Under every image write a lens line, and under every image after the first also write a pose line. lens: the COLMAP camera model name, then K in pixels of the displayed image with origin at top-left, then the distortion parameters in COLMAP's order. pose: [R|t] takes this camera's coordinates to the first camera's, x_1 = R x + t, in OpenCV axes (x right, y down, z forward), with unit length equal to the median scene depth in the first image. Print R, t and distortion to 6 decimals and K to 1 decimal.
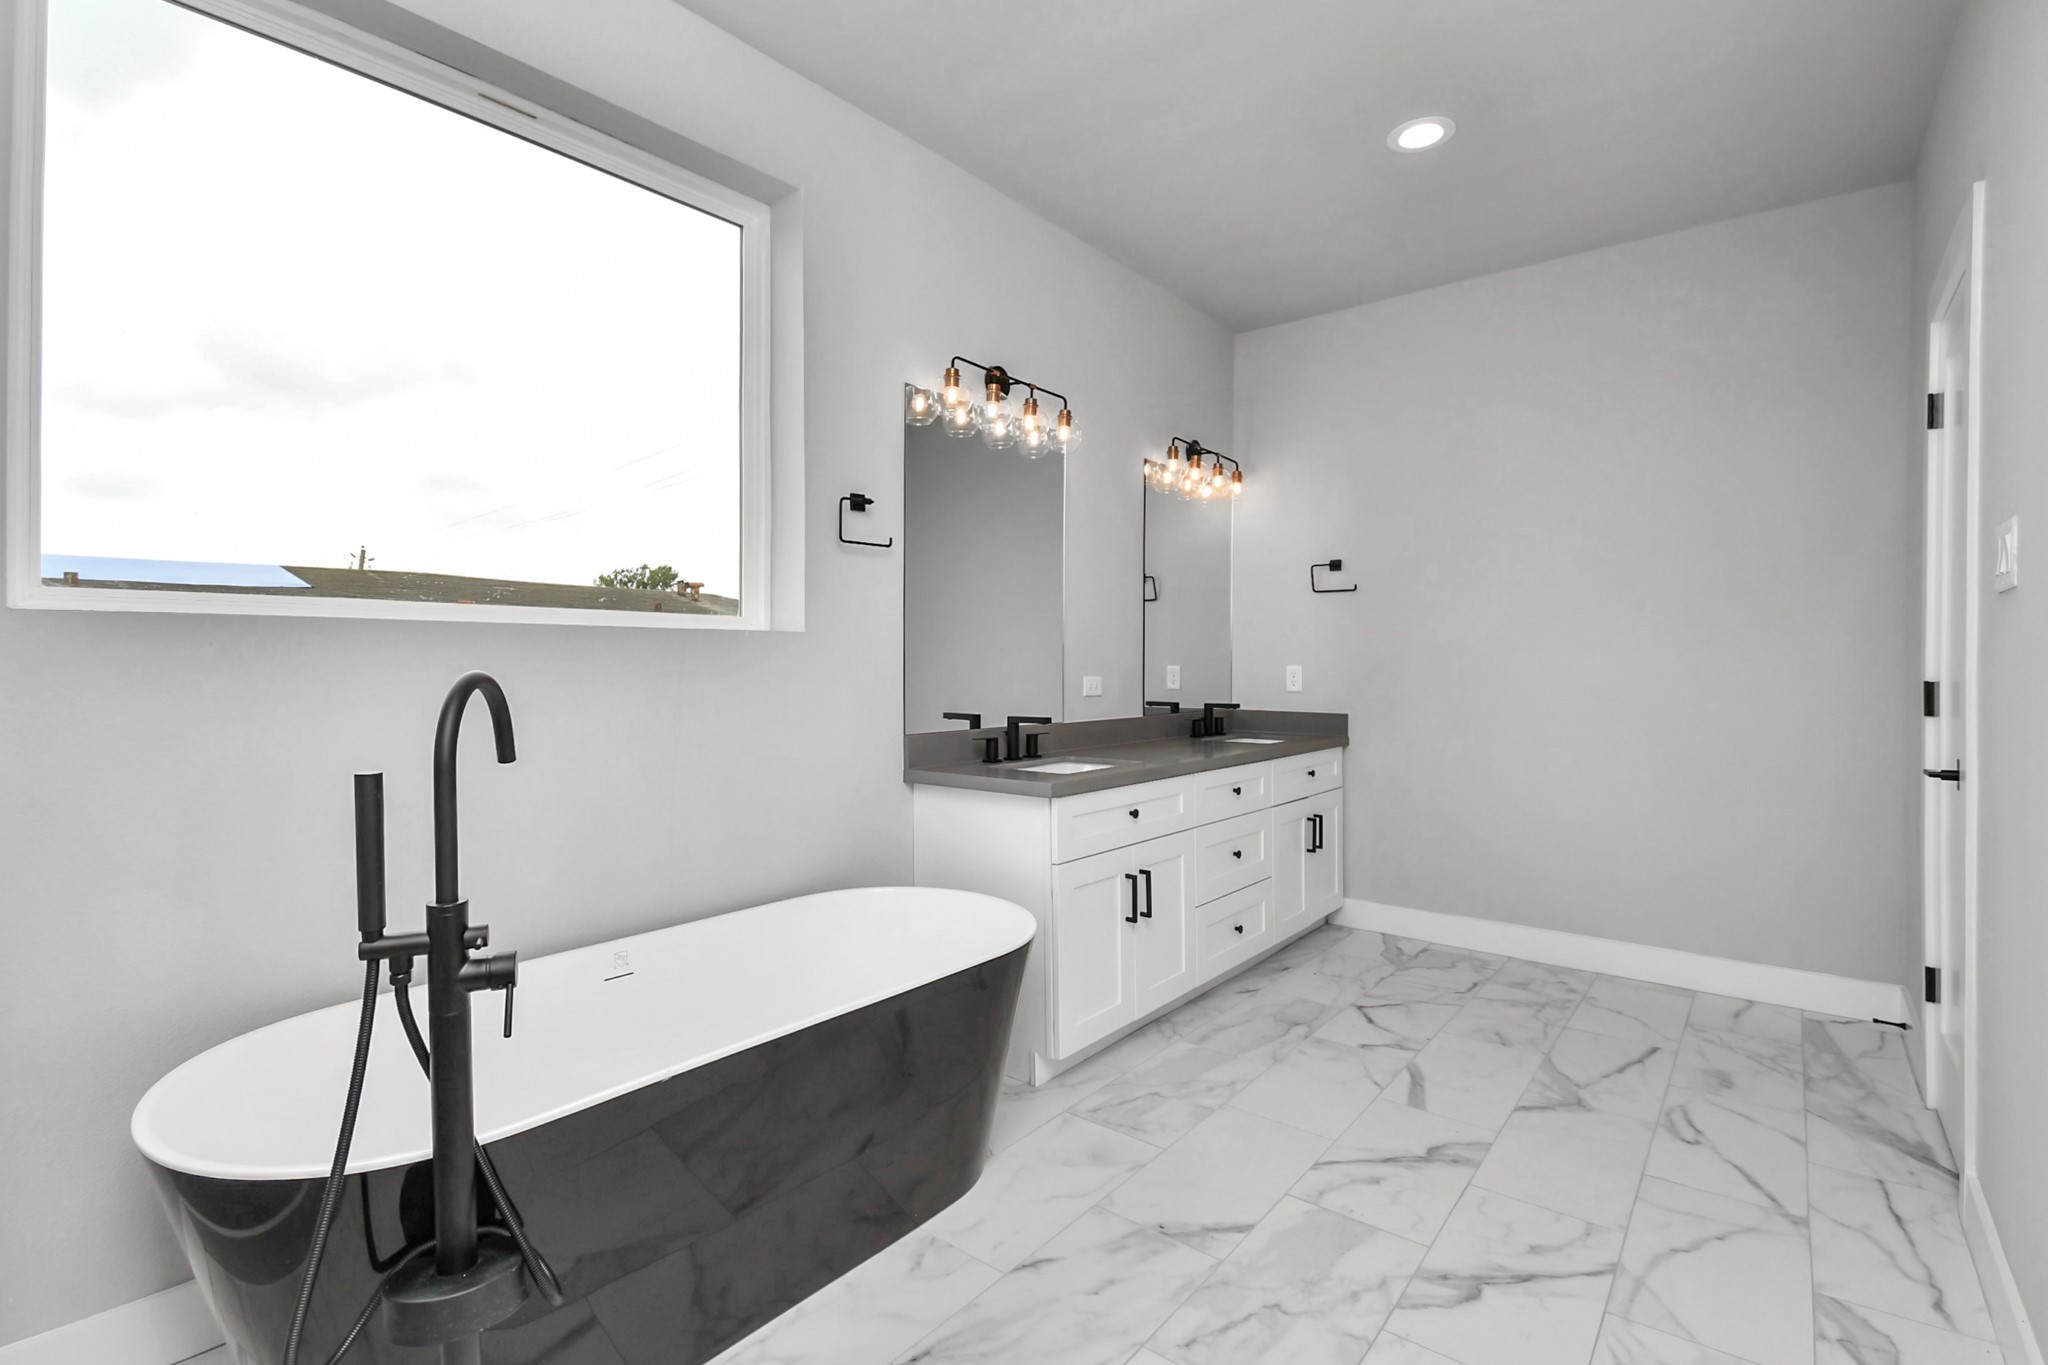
lens RADIAL K [[901.4, 0, 1024.0], [0, 901.4, 682.5], [0, 0, 1]] dist [0.013862, -0.020799]
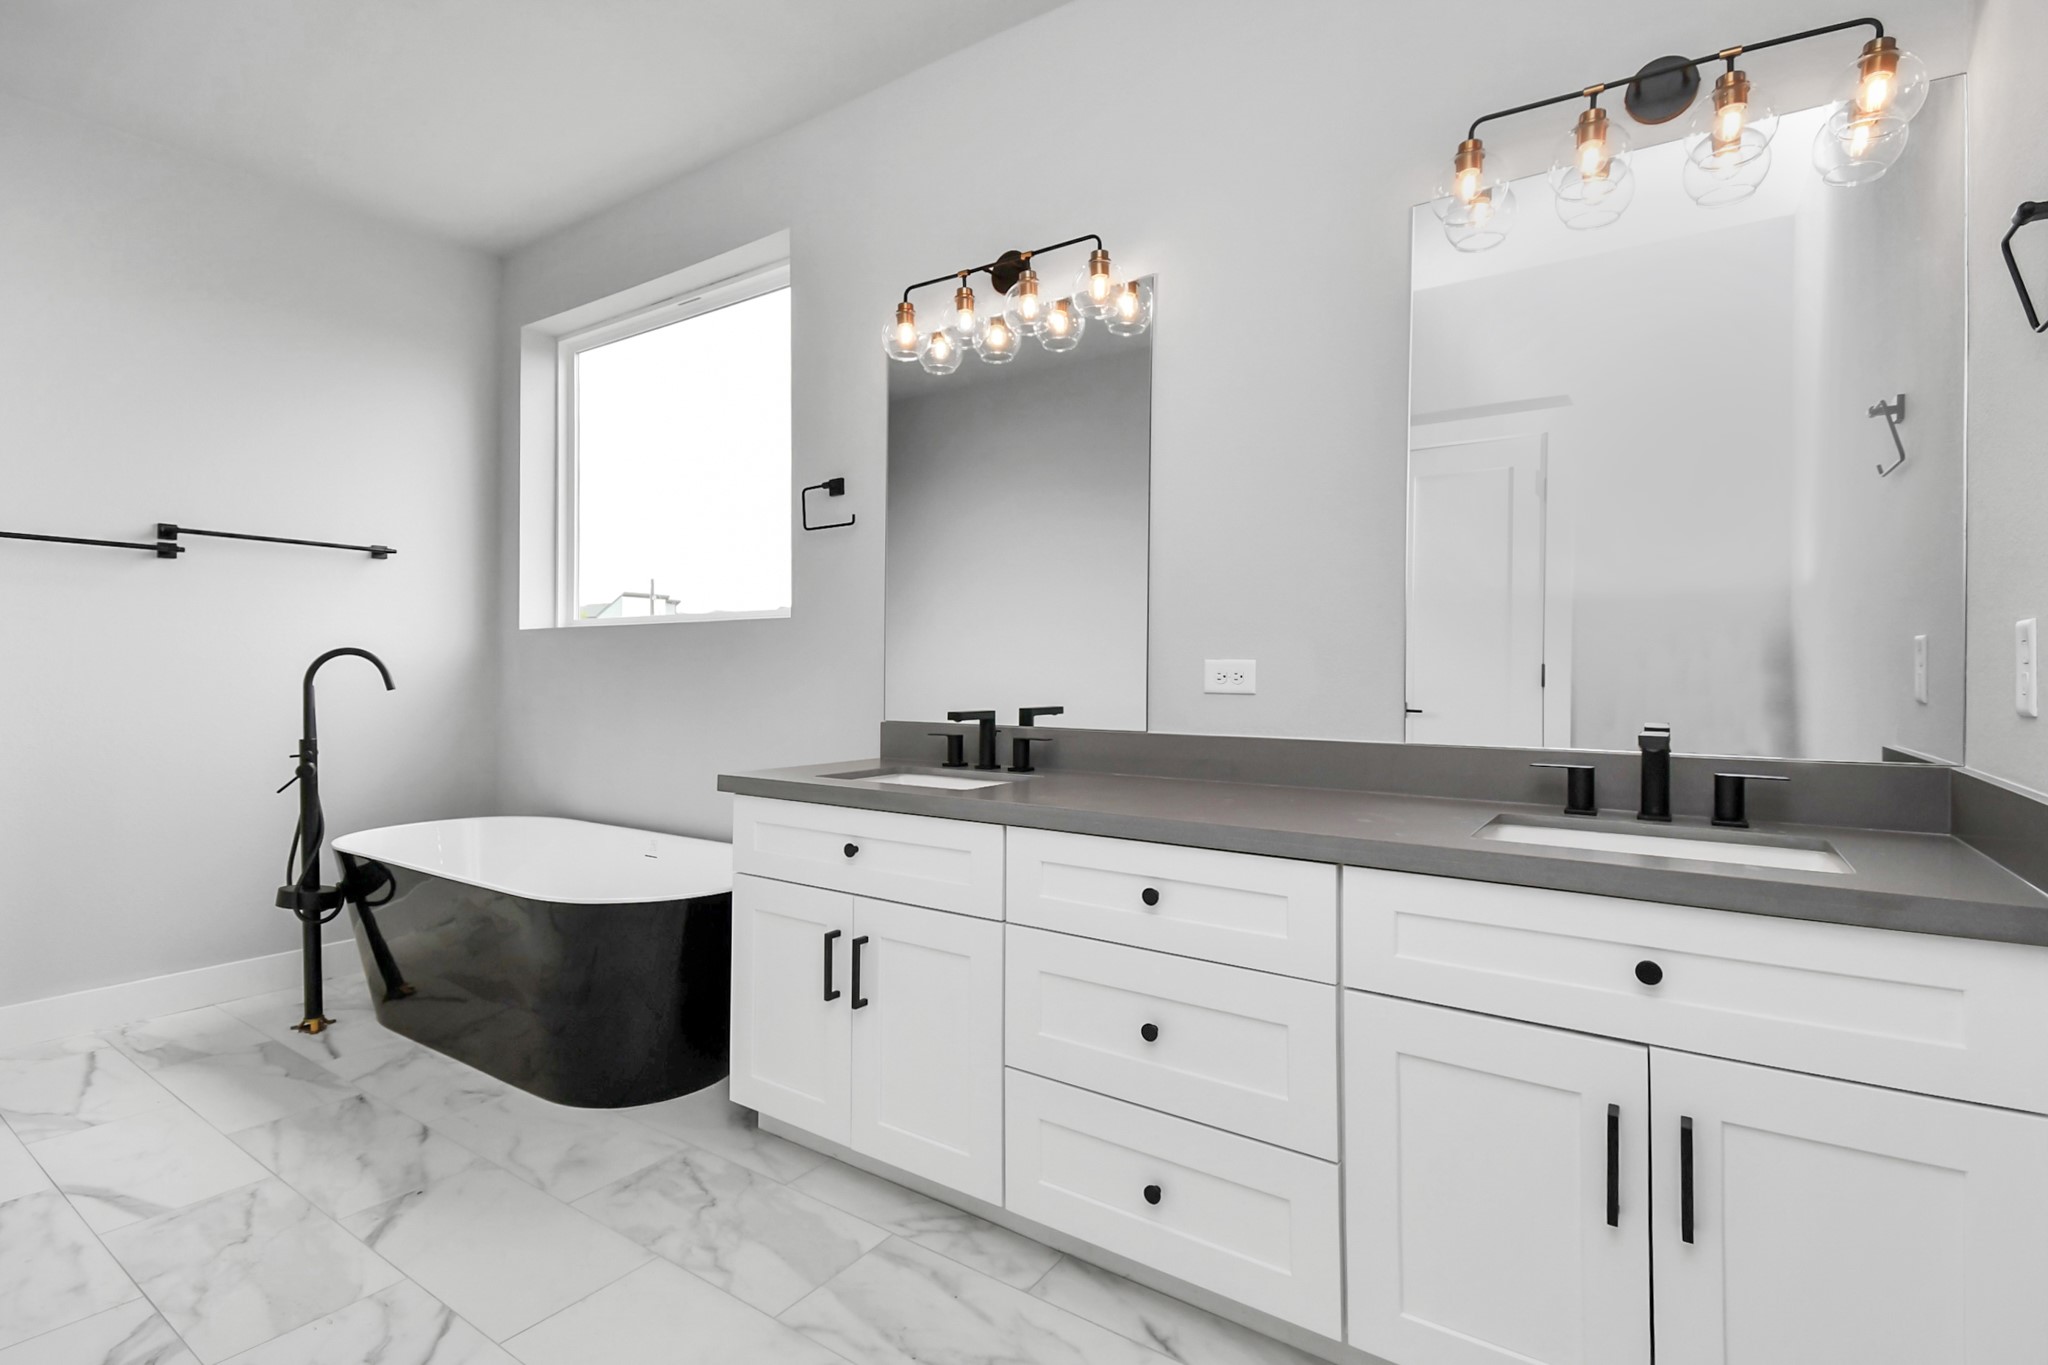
lens RADIAL K [[966.9, 0, 1020.4], [0, 966.9, 657.2], [0, 0, 1]] dist [0.006052, -0.012158]
pose [[0.095930, -0.000839, -0.995388, 0.830456], [-0.007869, 0.999968, -0.001601, -0.006230], [0.995357, 0.007986, 0.095921, 0.994069]]
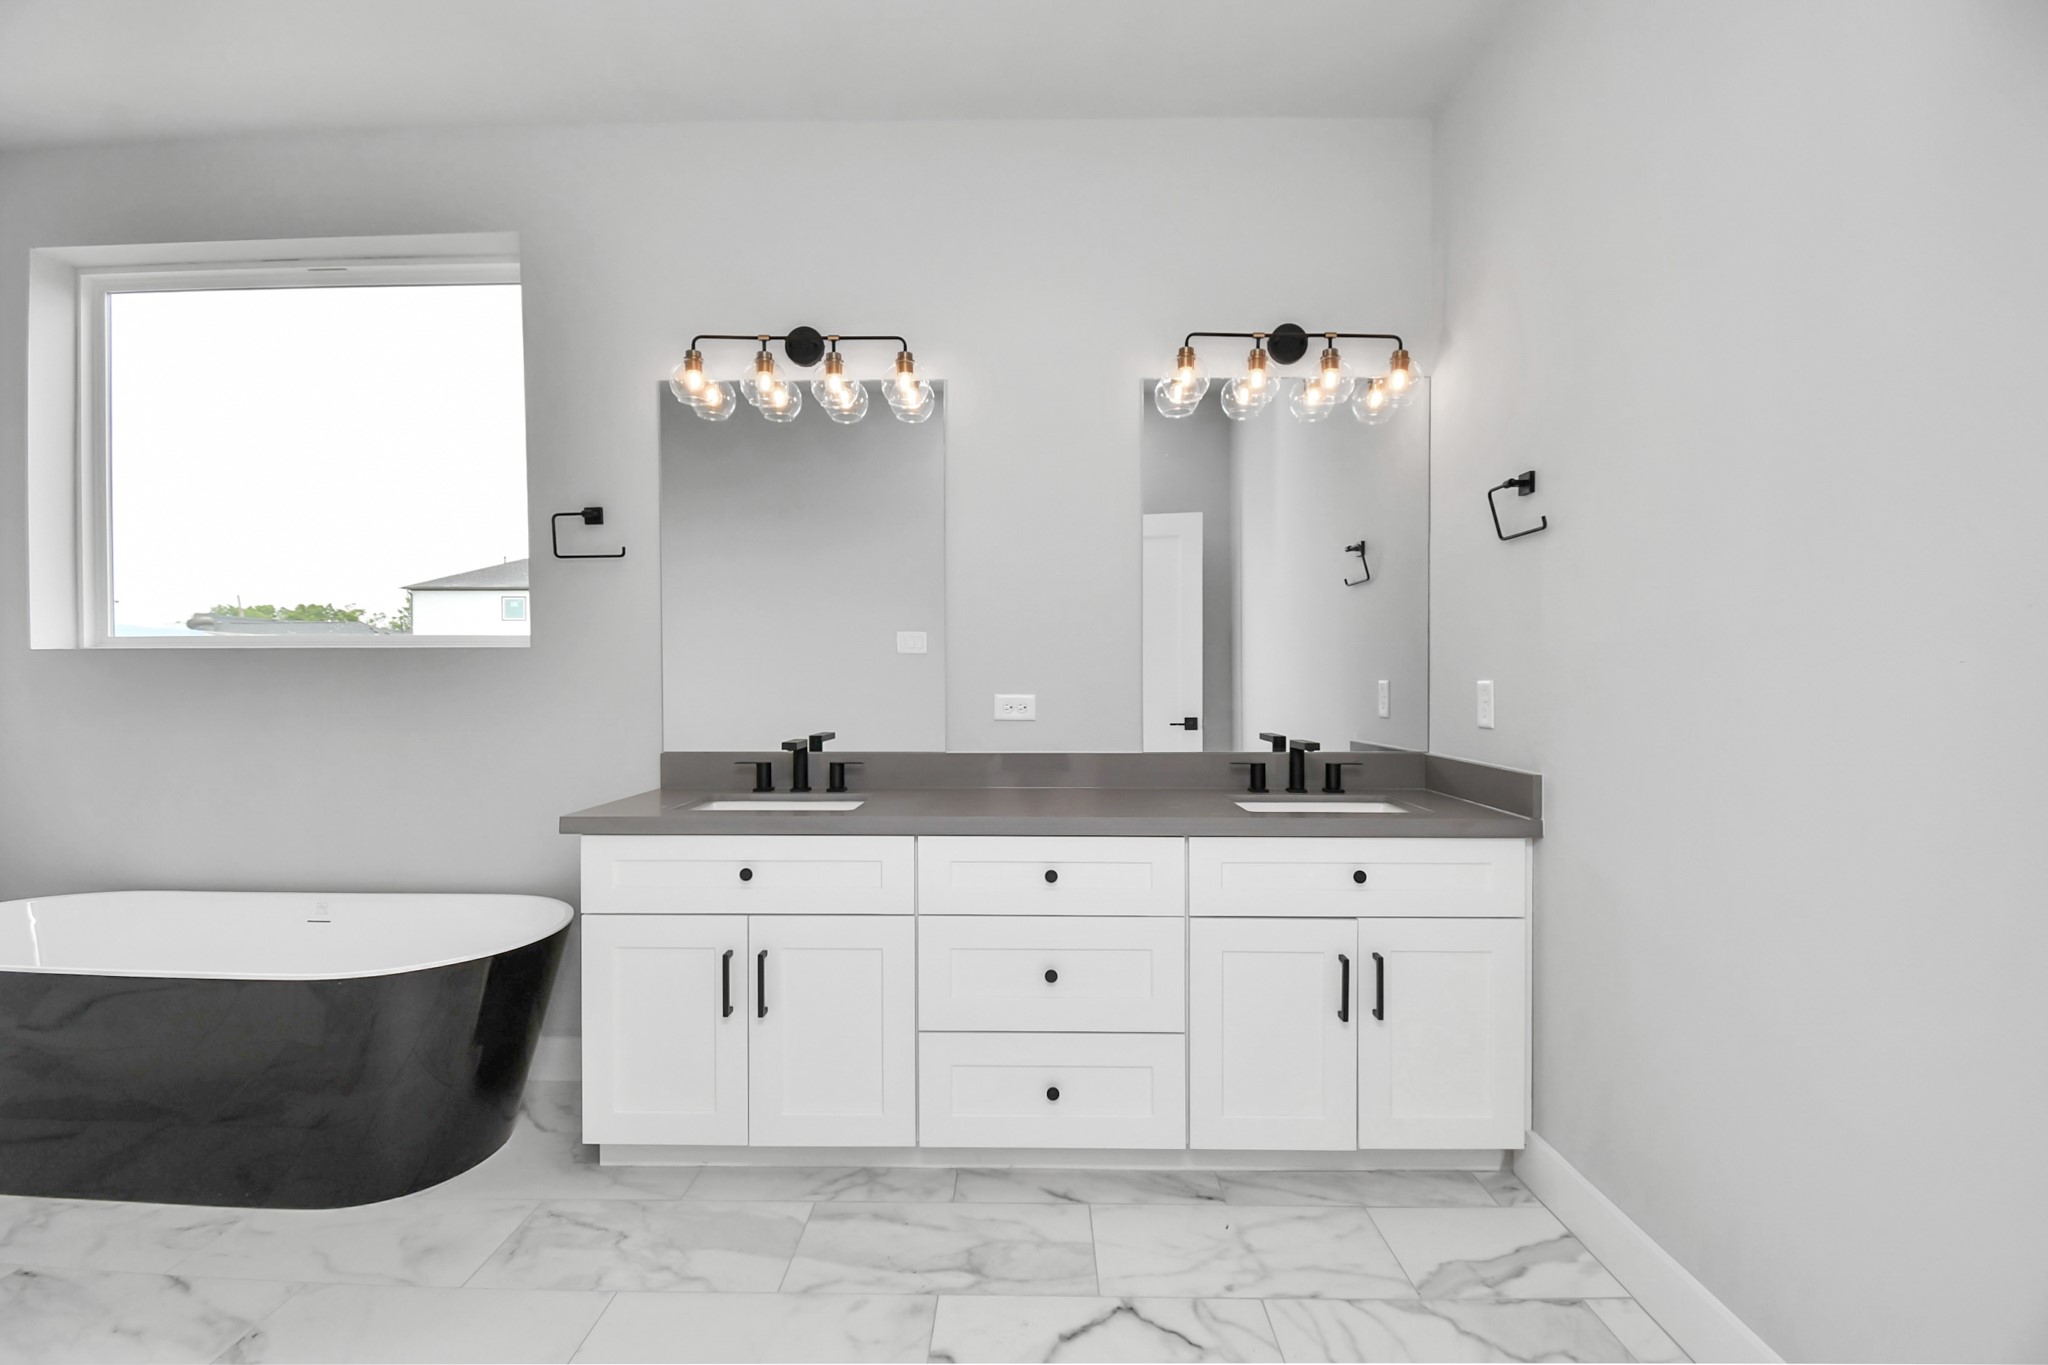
lens RADIAL K [[901.4, 0, 1024.0], [0, 901.4, 682.5], [0, 0, 1]] dist [0.013862, -0.020799]
pose [[0.641641, 0.015378, -0.766851, 0.805148], [-0.012083, 0.999878, 0.009940, -0.028006], [0.766910, 0.002888, 0.641749, 0.645652]]
